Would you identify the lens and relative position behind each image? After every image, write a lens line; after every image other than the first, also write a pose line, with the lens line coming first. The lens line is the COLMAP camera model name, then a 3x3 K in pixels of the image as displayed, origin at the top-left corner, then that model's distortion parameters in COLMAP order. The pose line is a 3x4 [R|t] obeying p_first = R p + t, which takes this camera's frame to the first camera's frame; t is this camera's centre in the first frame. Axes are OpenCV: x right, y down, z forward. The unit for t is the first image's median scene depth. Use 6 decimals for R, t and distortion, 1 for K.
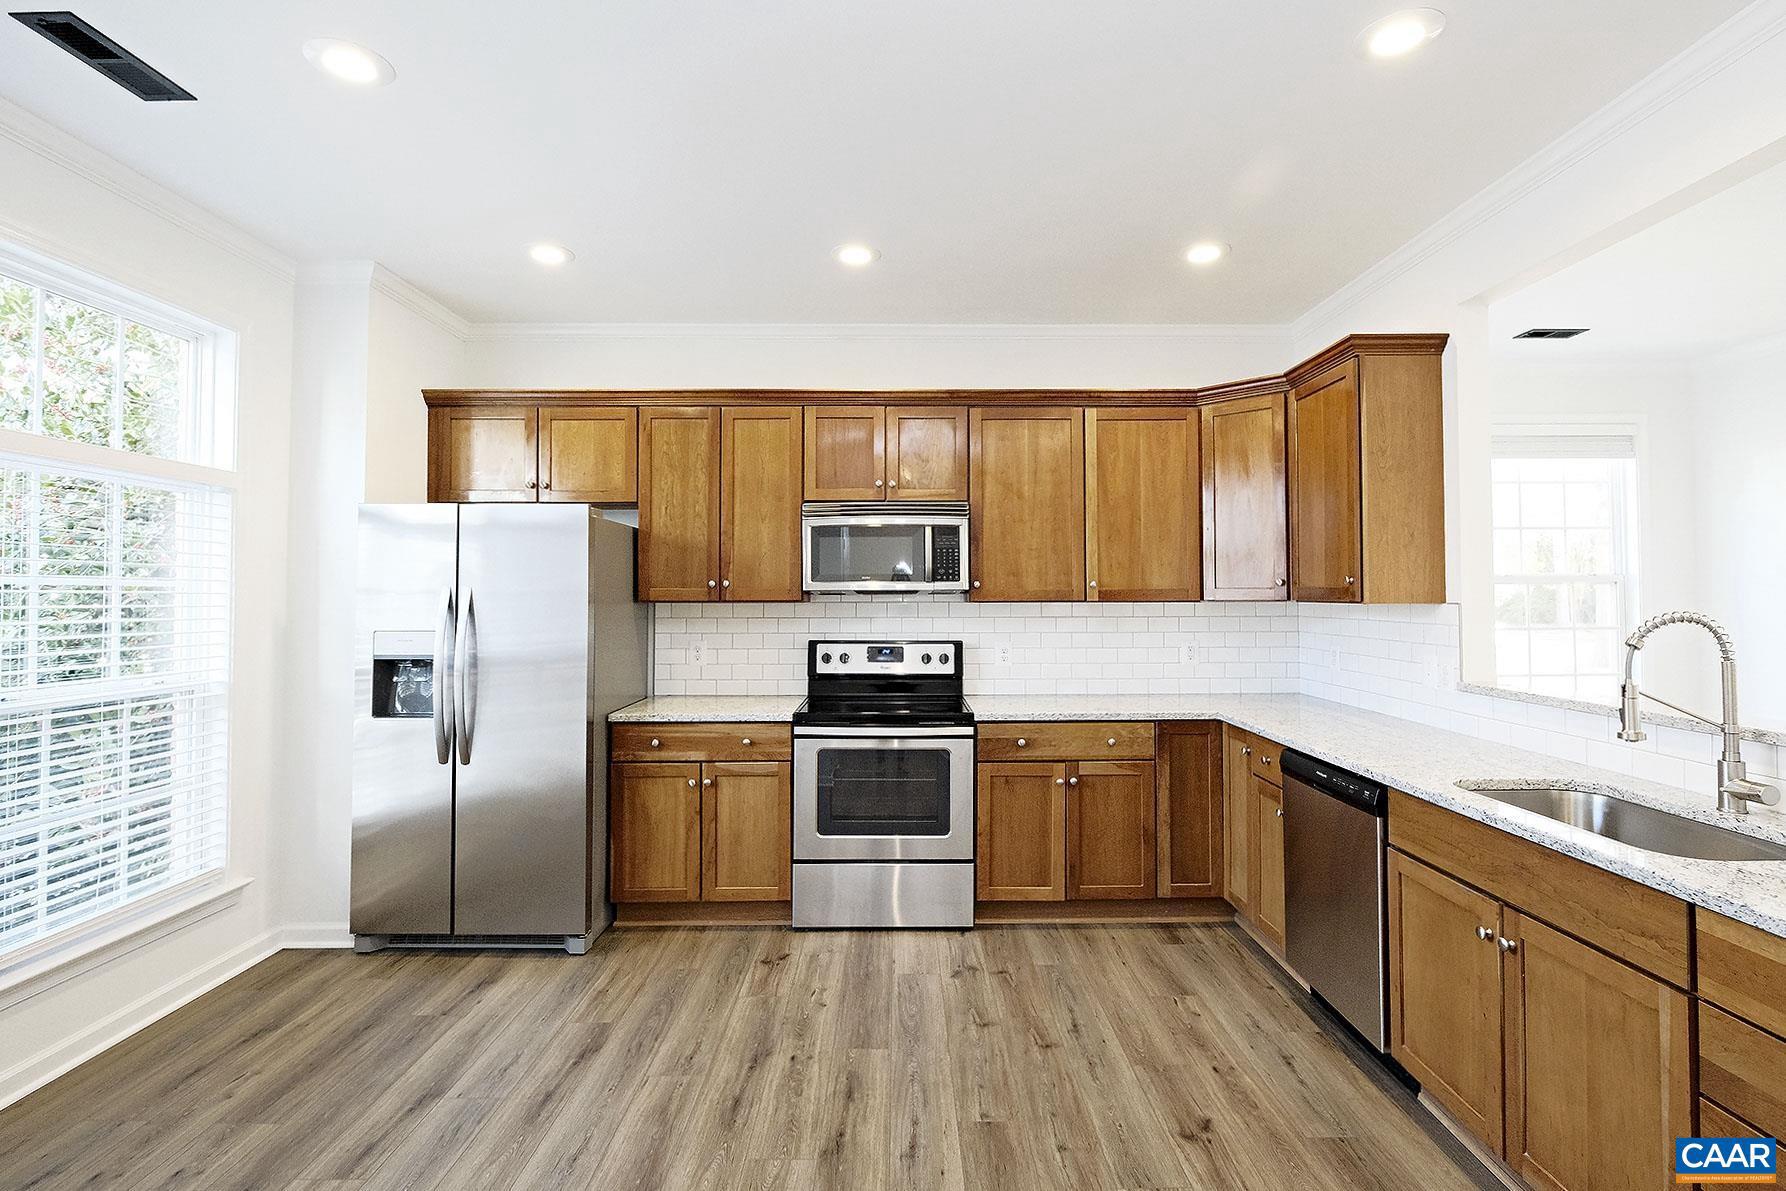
lens RADIAL K [[861.4, 0, 888.9], [0, 861.4, 579.4], [0, 0, 1]] dist [-0.001767, -0.000693]
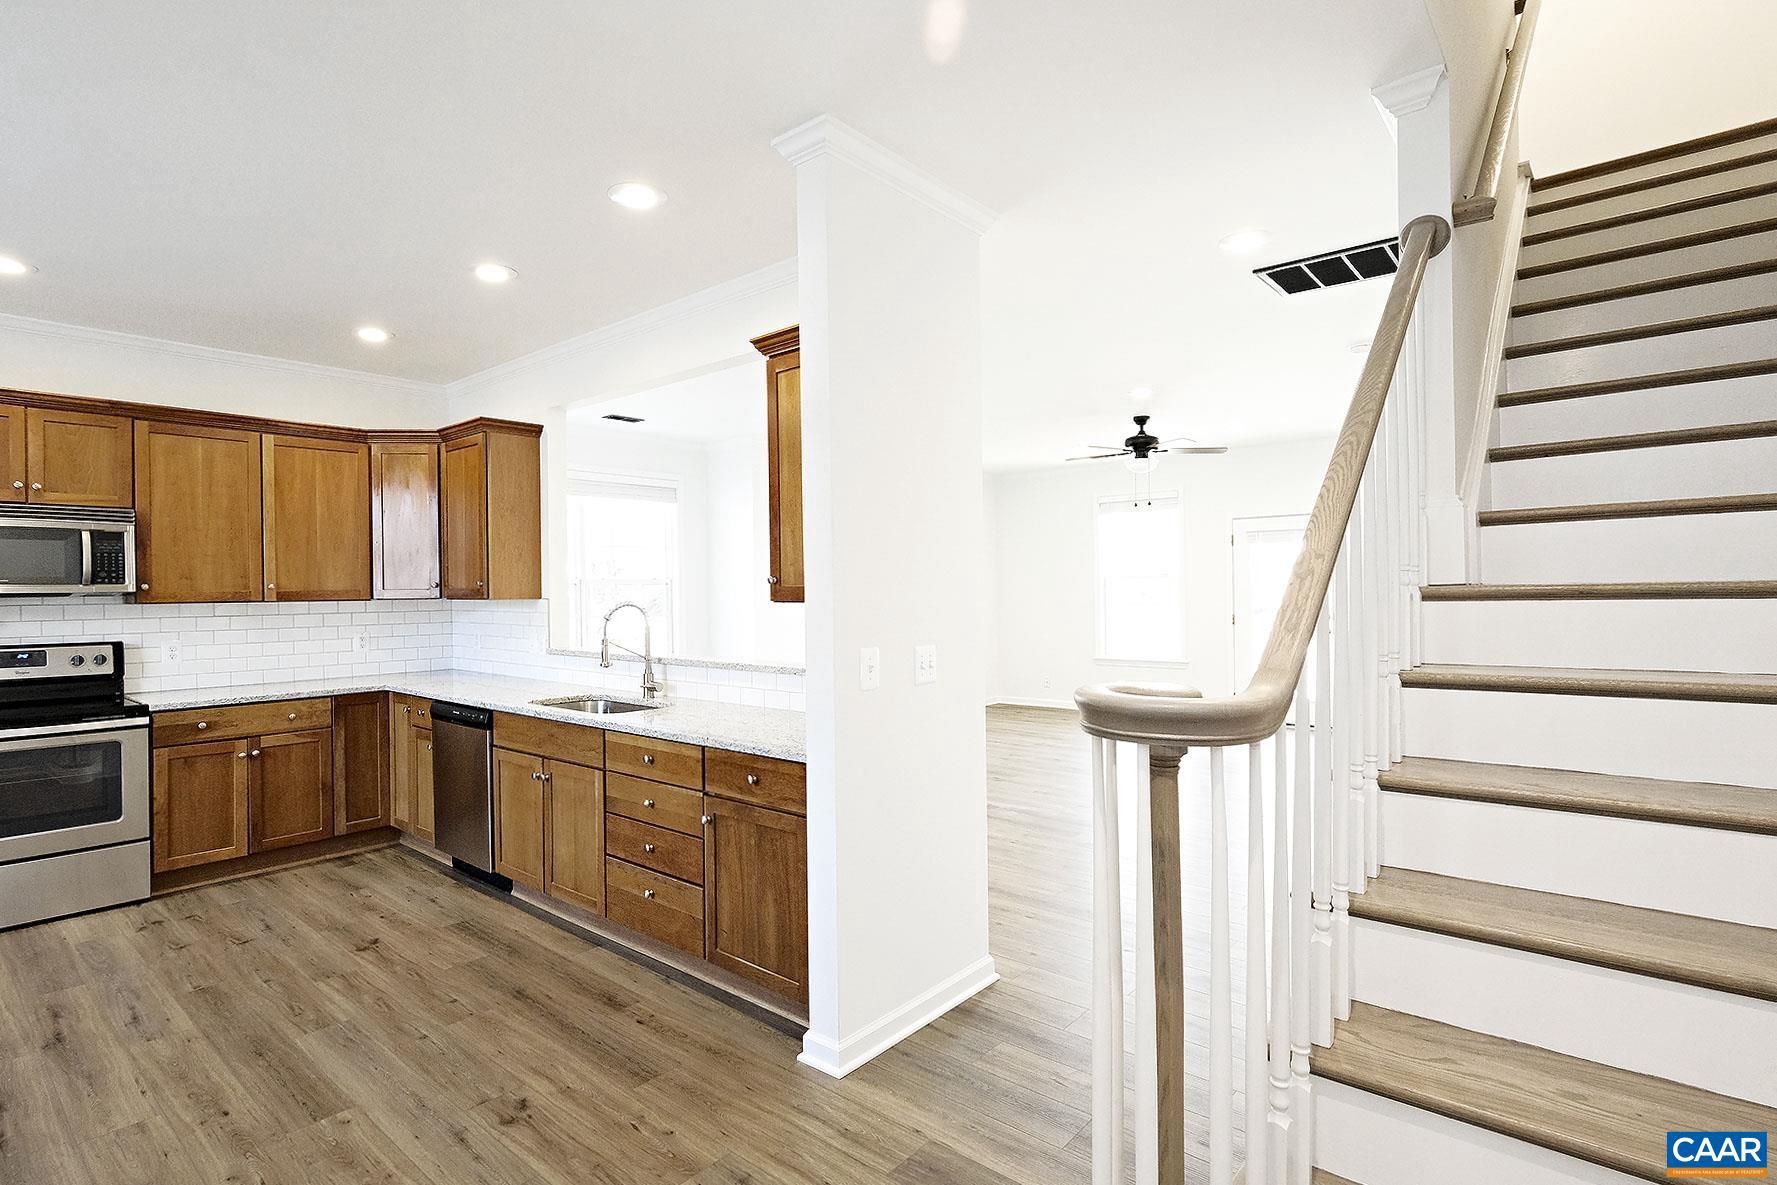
lens RADIAL K [[907.0, 0, 888.5], [0, 907.0, 592.5], [0, 0, 1]] dist [-0.006976, -0.000991]
pose [[0.649090, -0.007468, 0.760675, -0.164236], [-0.005214, 0.999885, 0.014265, -0.009012], [-0.760693, -0.013225, 0.648977, -0.466403]]
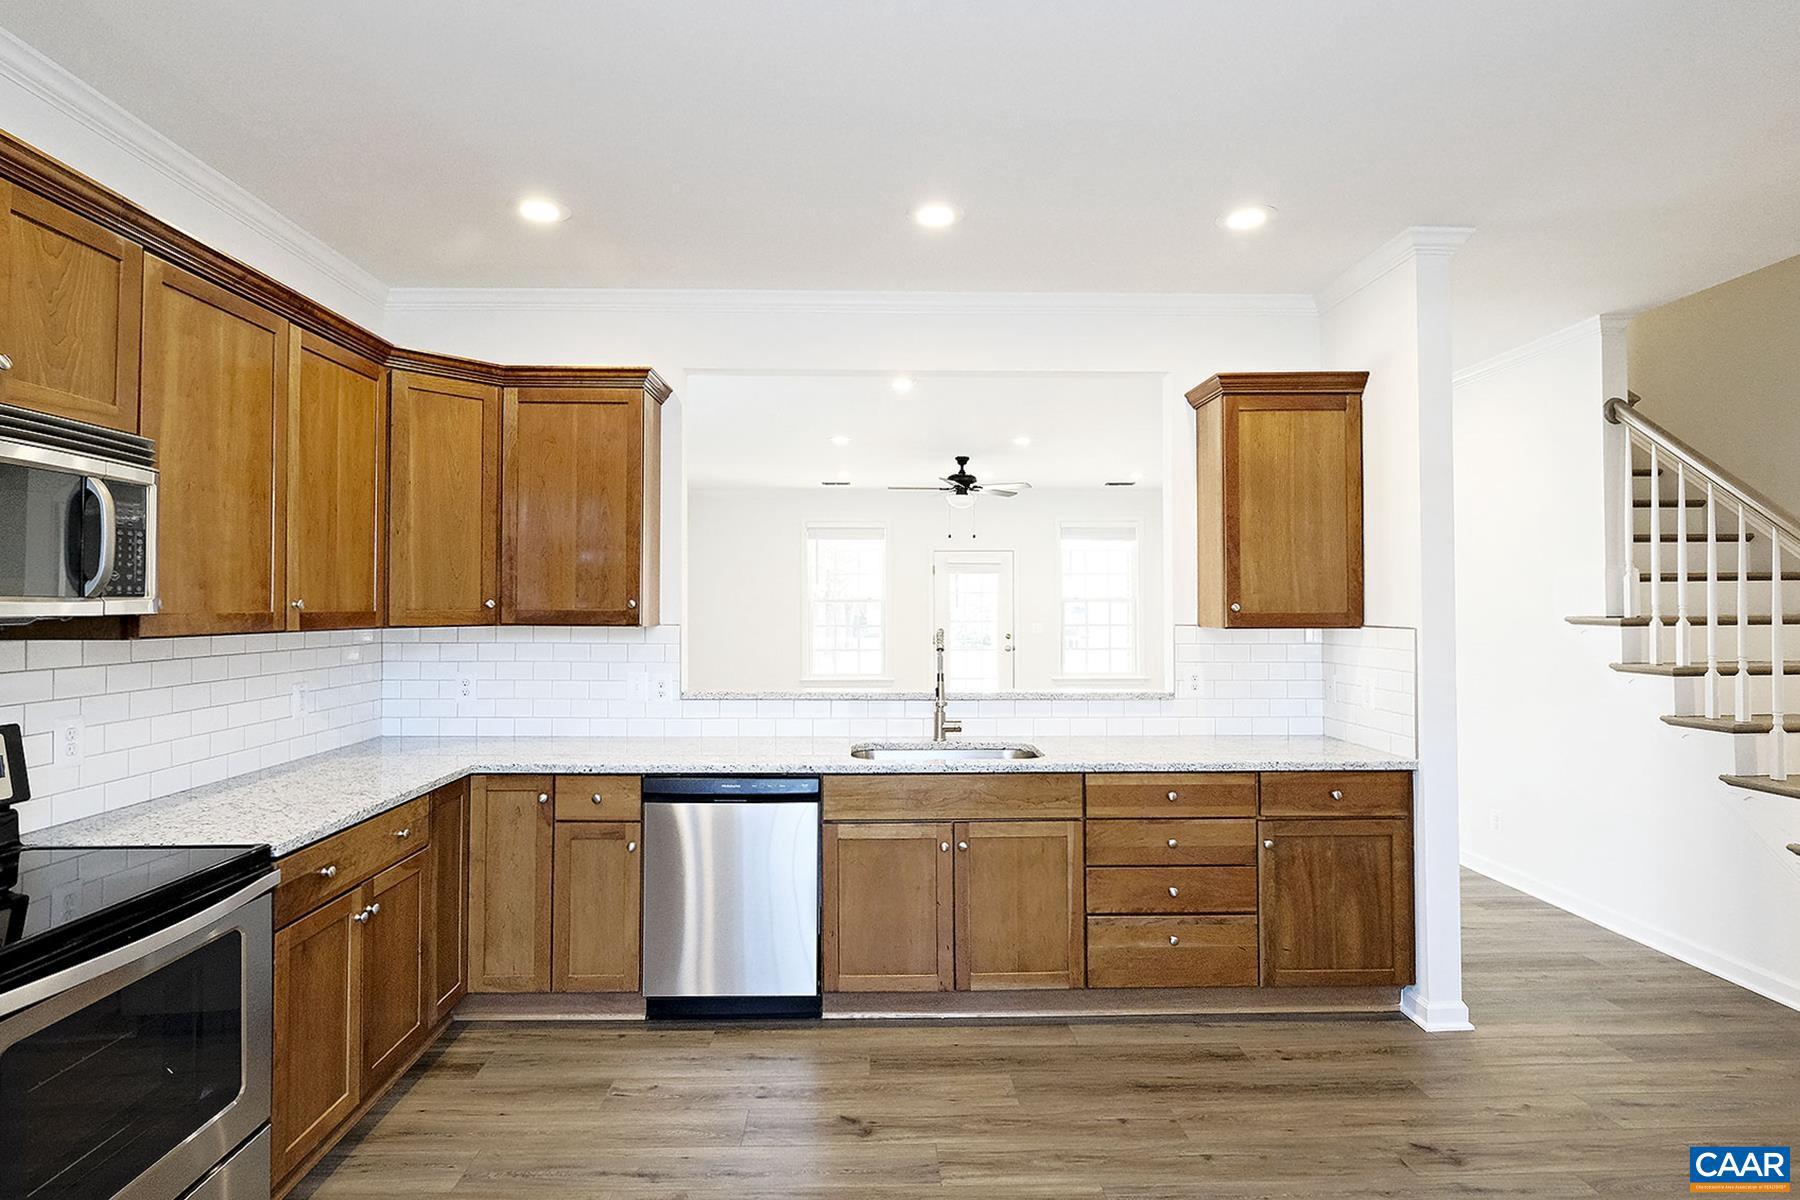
lens RADIAL K [[921.5, 0, 903.6], [0, 921.5, 588.4], [0, 0, 1]] dist [-0.004740, -0.000899]
pose [[-0.050019, 0.020502, 0.998538, -0.502459], [-0.020245, 0.999563, -0.021537, -0.000528], [-0.998543, -0.021292, -0.049582, 0.641017]]
